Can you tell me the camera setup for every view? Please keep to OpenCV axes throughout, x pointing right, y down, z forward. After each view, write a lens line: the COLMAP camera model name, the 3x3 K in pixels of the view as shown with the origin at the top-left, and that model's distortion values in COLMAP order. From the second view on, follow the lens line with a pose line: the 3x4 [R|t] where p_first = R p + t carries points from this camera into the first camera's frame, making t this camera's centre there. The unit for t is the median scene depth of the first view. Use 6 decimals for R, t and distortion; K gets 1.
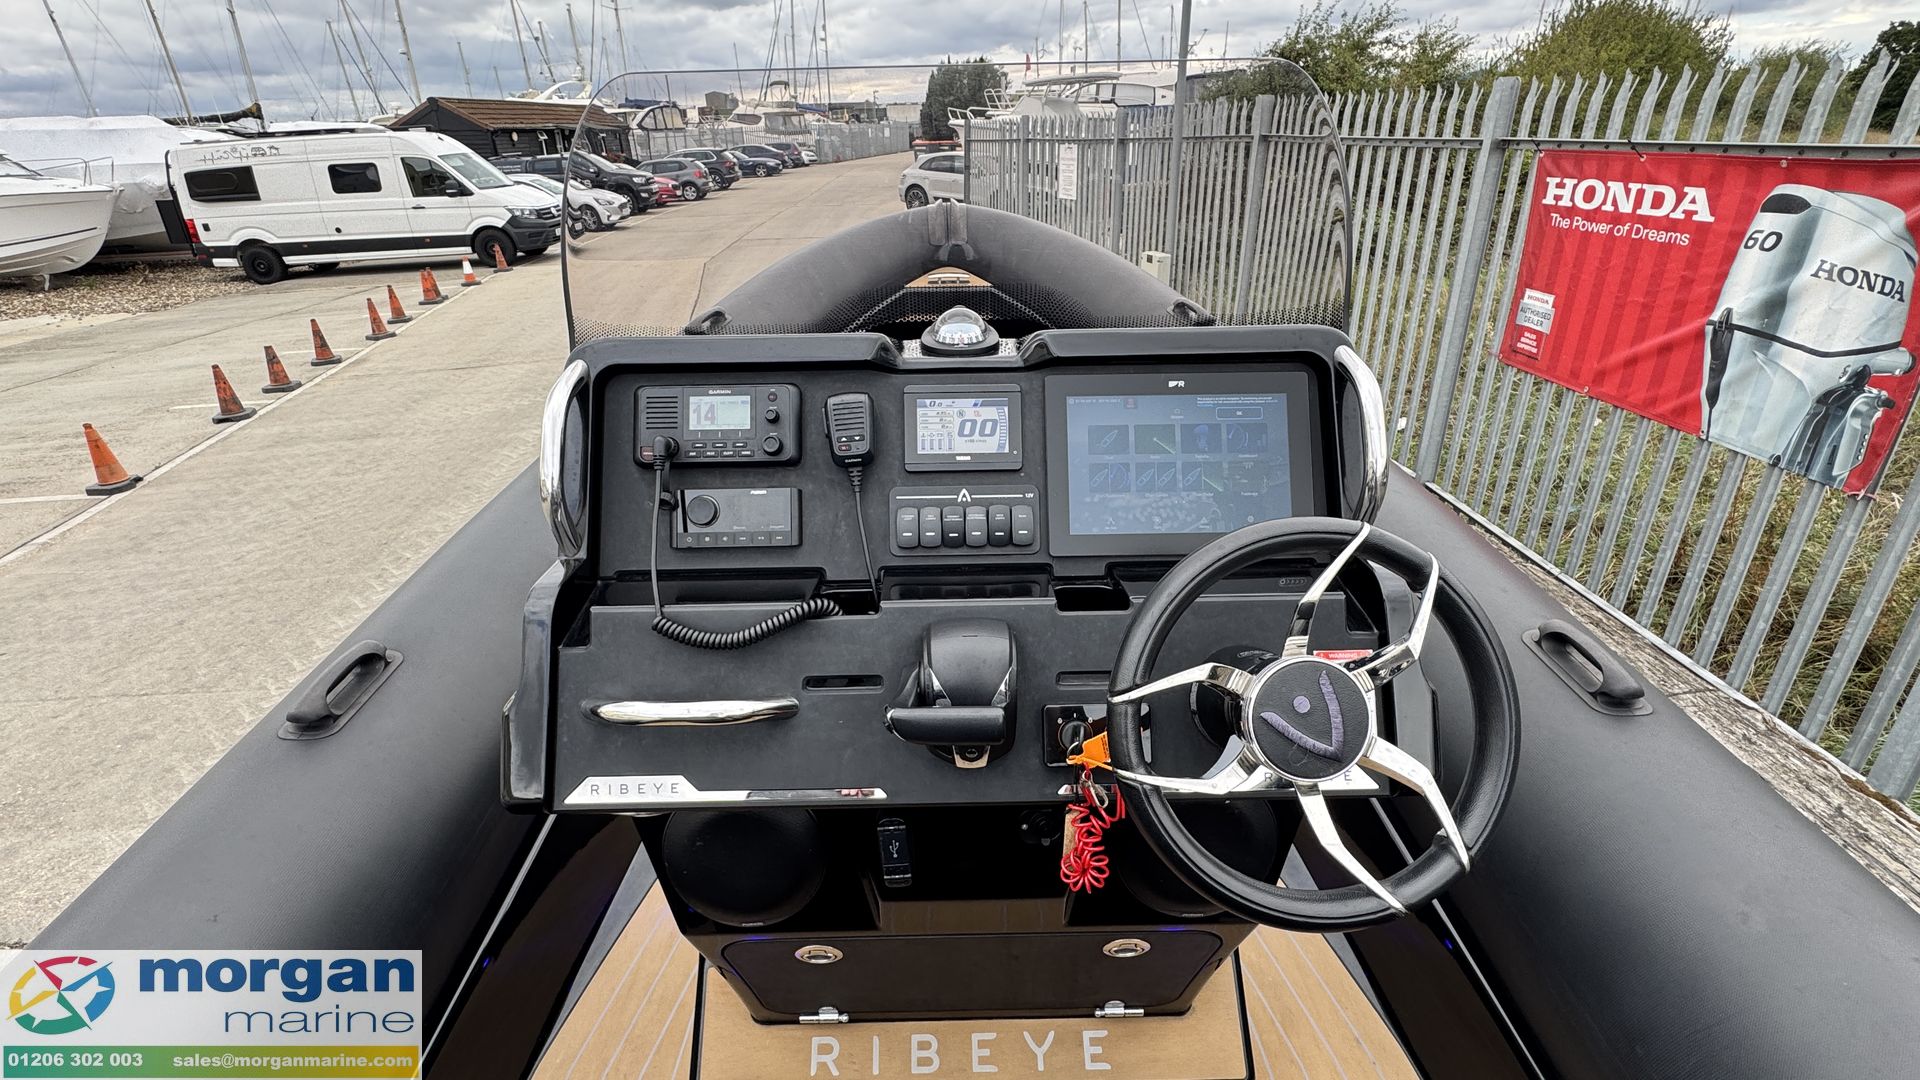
lens RADIAL K [[911.5, 0, 950.7], [0, 911.5, 537.6], [0, 0, 1]] dist [-0.002232, -0.000598]
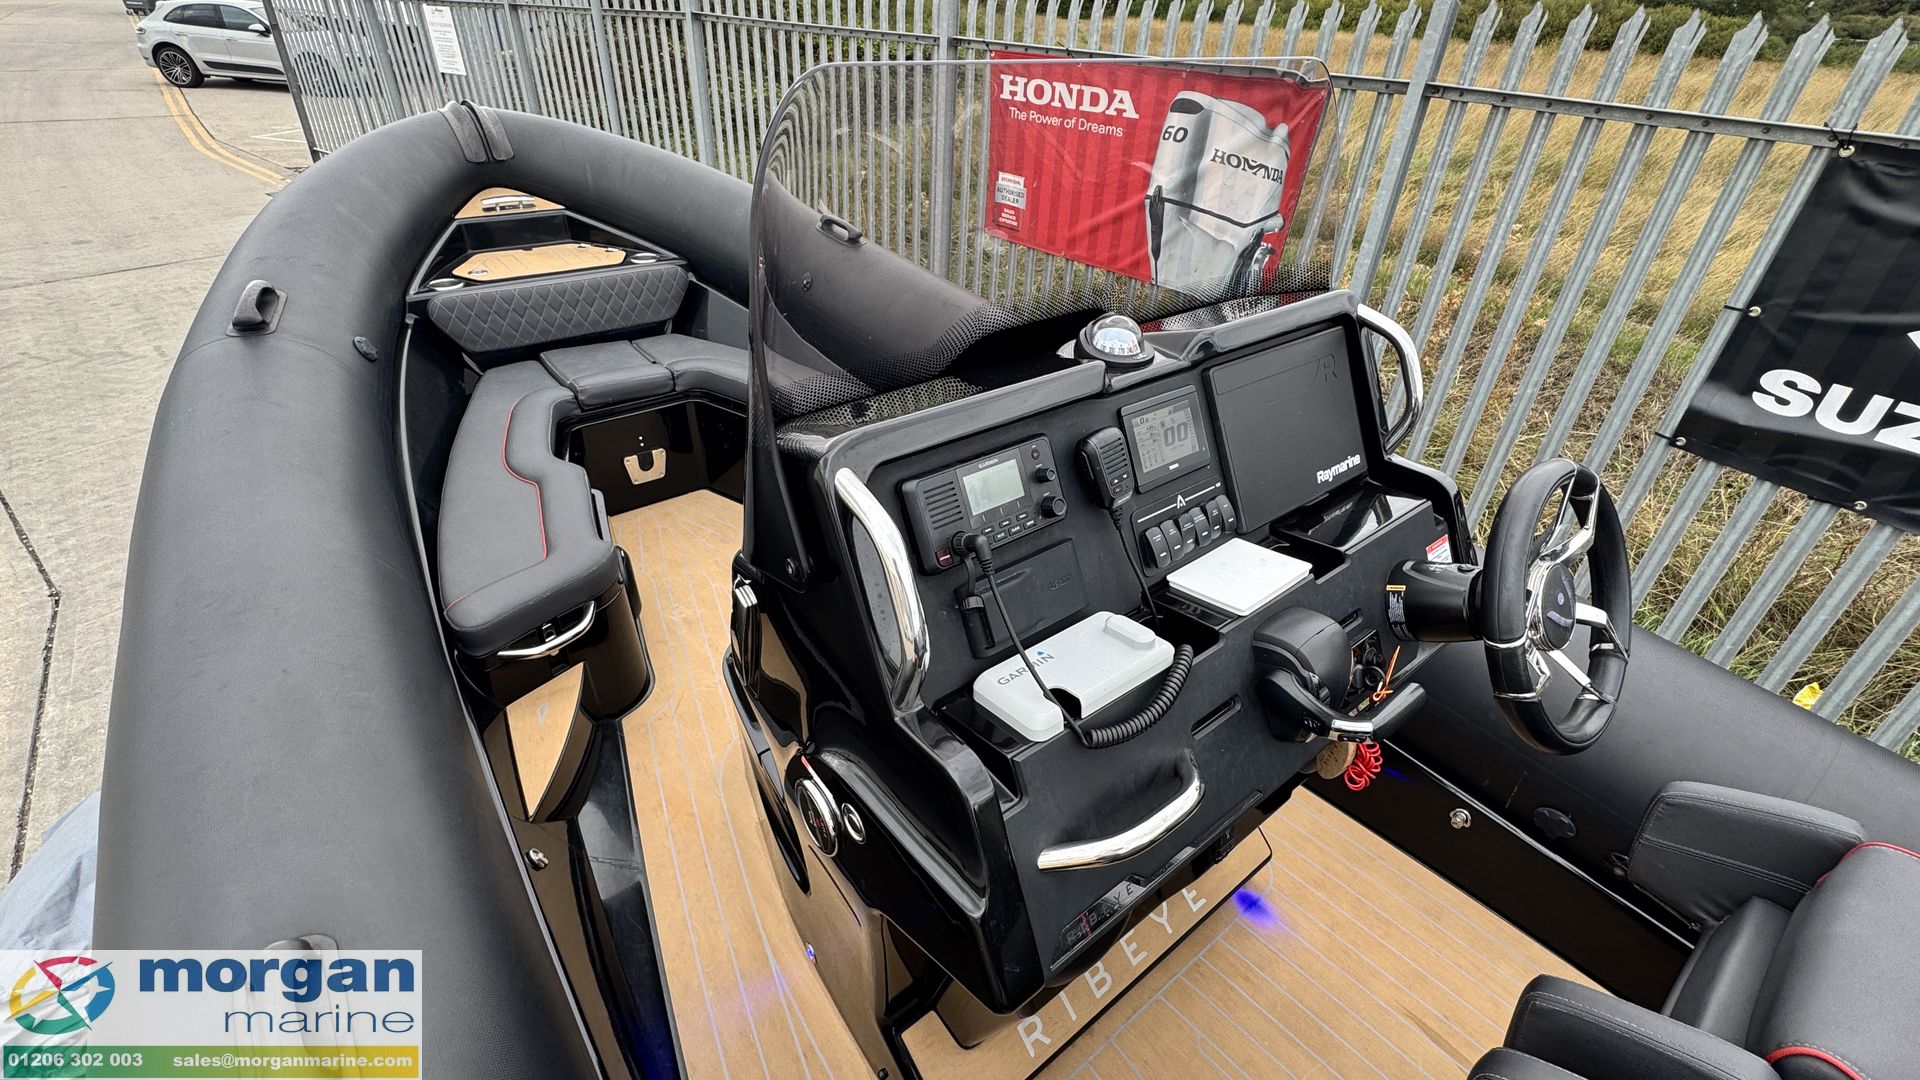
lens RADIAL K [[847.2, 0, 963.6], [0, 847.2, 537.4], [0, 0, 1]] dist [-0.003394, -0.000413]
pose [[0.777877, -0.295722, 0.554488, -0.207862], [0.205303, 0.953530, 0.220526, -0.077508], [-0.593935, -0.057704, 0.802441, 0.105768]]
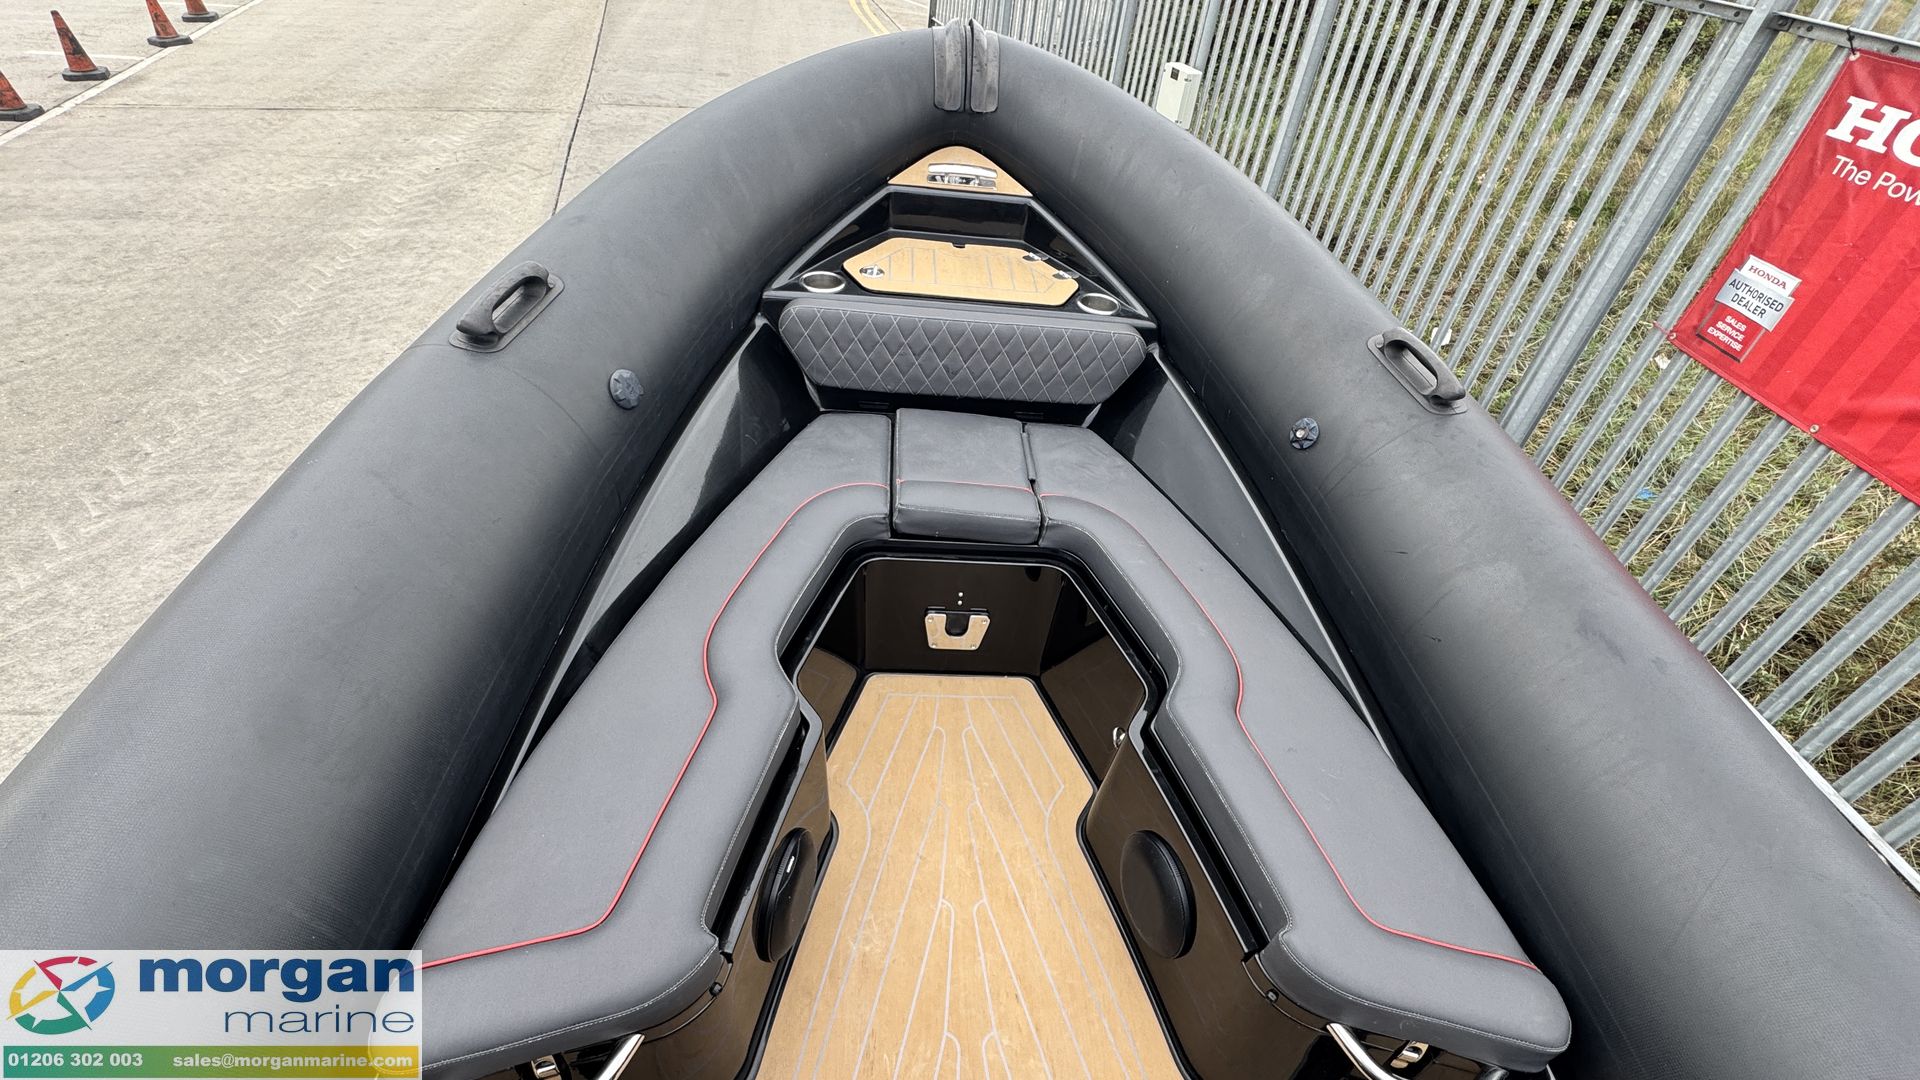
lens RADIAL K [[867.6, 0, 960.0], [0, 867.6, 540.0], [0, 0, 1]] dist [-0.003041, -0.000858]
pose [[0.991976, 0.064636, 0.108657, -0.051807], [-0.091253, 0.960882, 0.261494, -0.209463], [-0.087504, -0.269311, 0.959070, 0.399707]]
